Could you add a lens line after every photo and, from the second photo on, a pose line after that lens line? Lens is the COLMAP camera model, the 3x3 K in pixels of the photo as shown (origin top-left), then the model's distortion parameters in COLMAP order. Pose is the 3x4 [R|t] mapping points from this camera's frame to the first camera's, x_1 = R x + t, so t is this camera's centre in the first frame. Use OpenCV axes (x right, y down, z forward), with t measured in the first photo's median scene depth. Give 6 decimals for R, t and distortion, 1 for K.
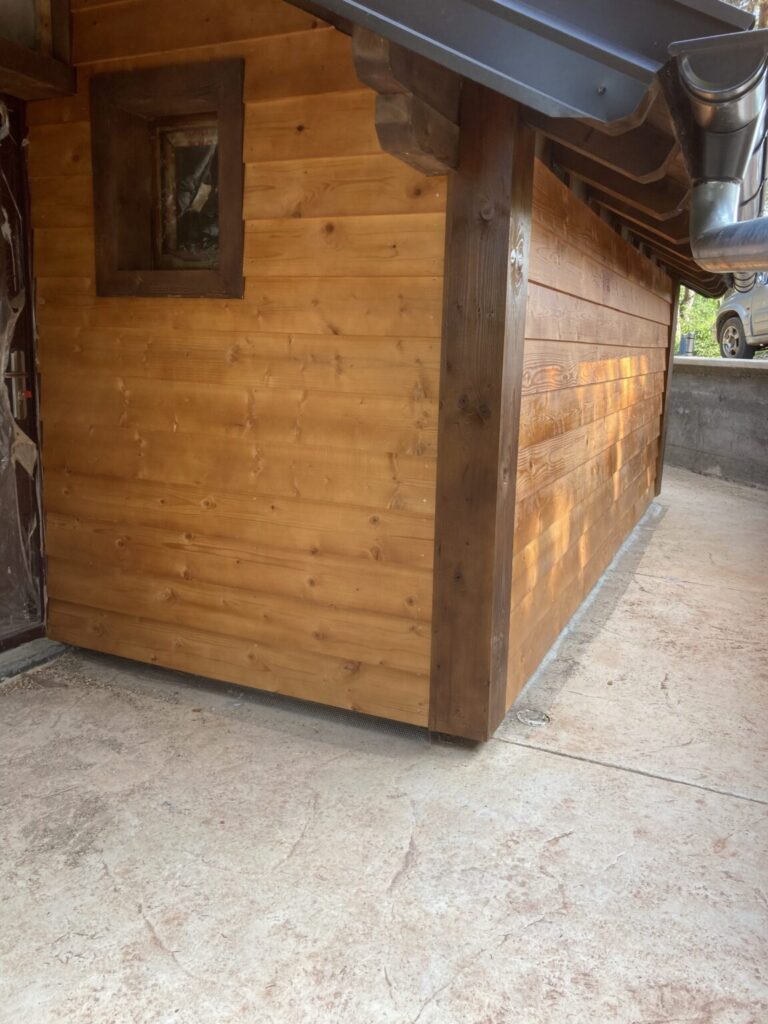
lens RADIAL K [[818.9, 0, 384.0], [0, 818.9, 512.0], [0, 0, 1]] dist [0.071474, -0.111135]
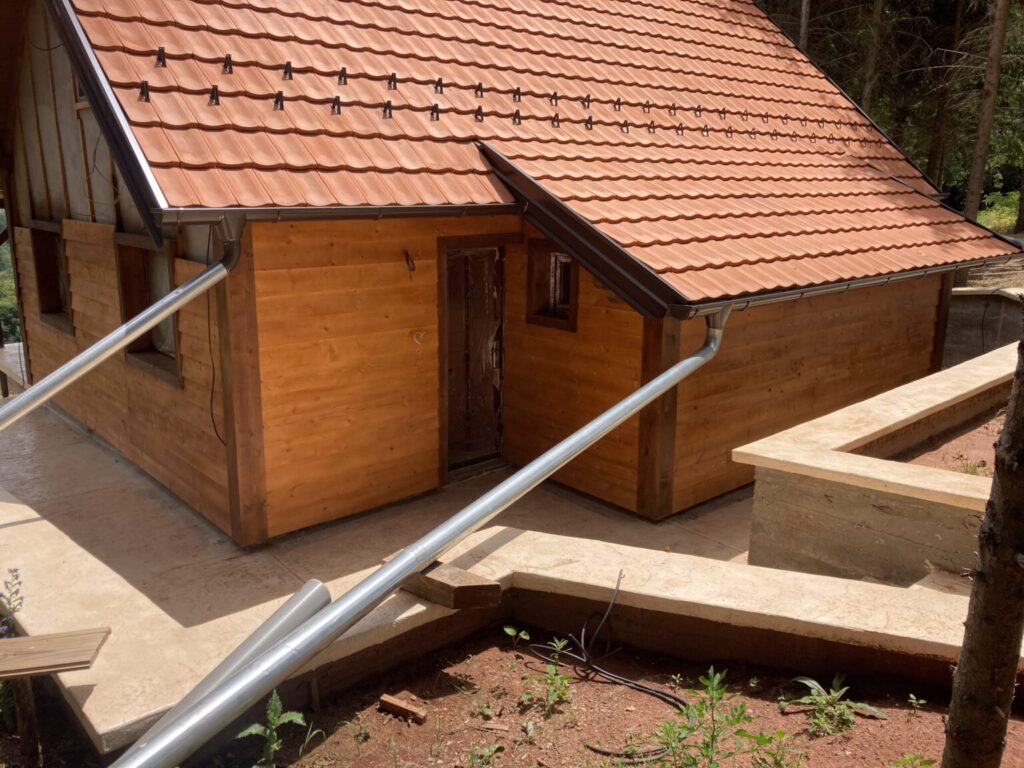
lens RADIAL K [[818.9, 0, 512.0], [0, 818.9, 384.0], [0, 0, 1]] dist [0.071474, -0.111135]
pose [[0.914364, 0.076377, -0.397624, 0.668752], [-0.060081, 0.996769, 0.053304, -0.231304], [0.400411, -0.024849, 0.915999, -1.406049]]
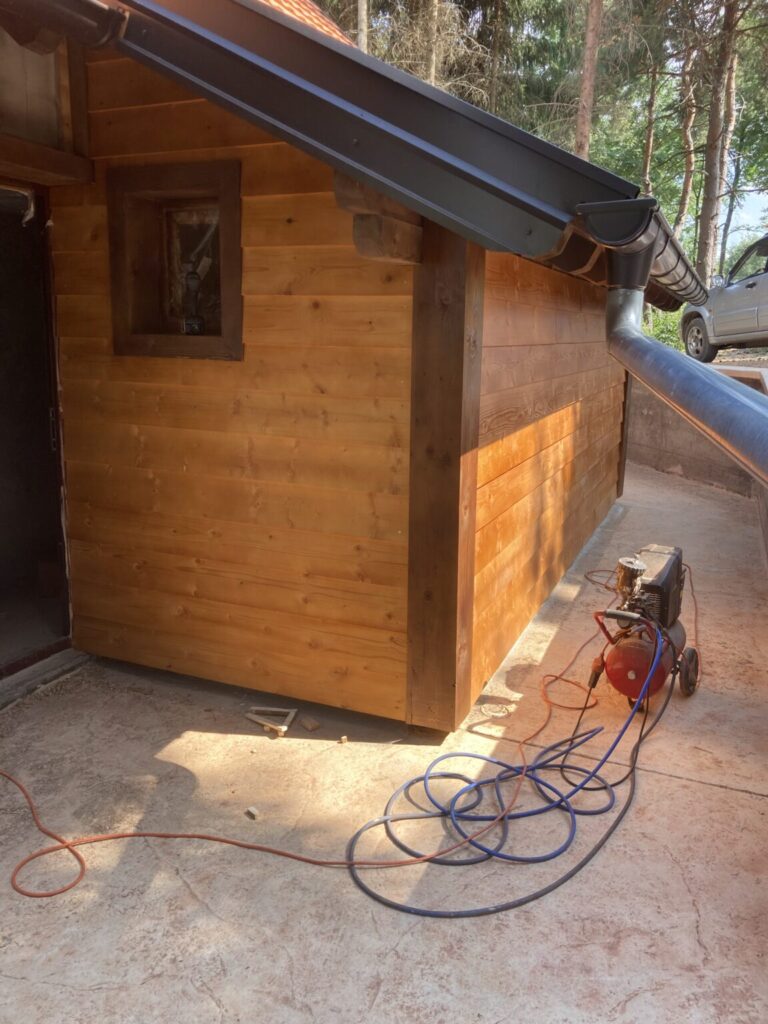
lens RADIAL K [[818.9, 0, 384.0], [0, 818.9, 512.0], [0, 0, 1]] dist [0.071474, -0.111135]
pose [[0.999652, -0.016014, 0.020975, 0.002263], [0.015670, 0.999742, 0.016469, -0.060833], [-0.021233, -0.016135, 0.999644, -0.184618]]
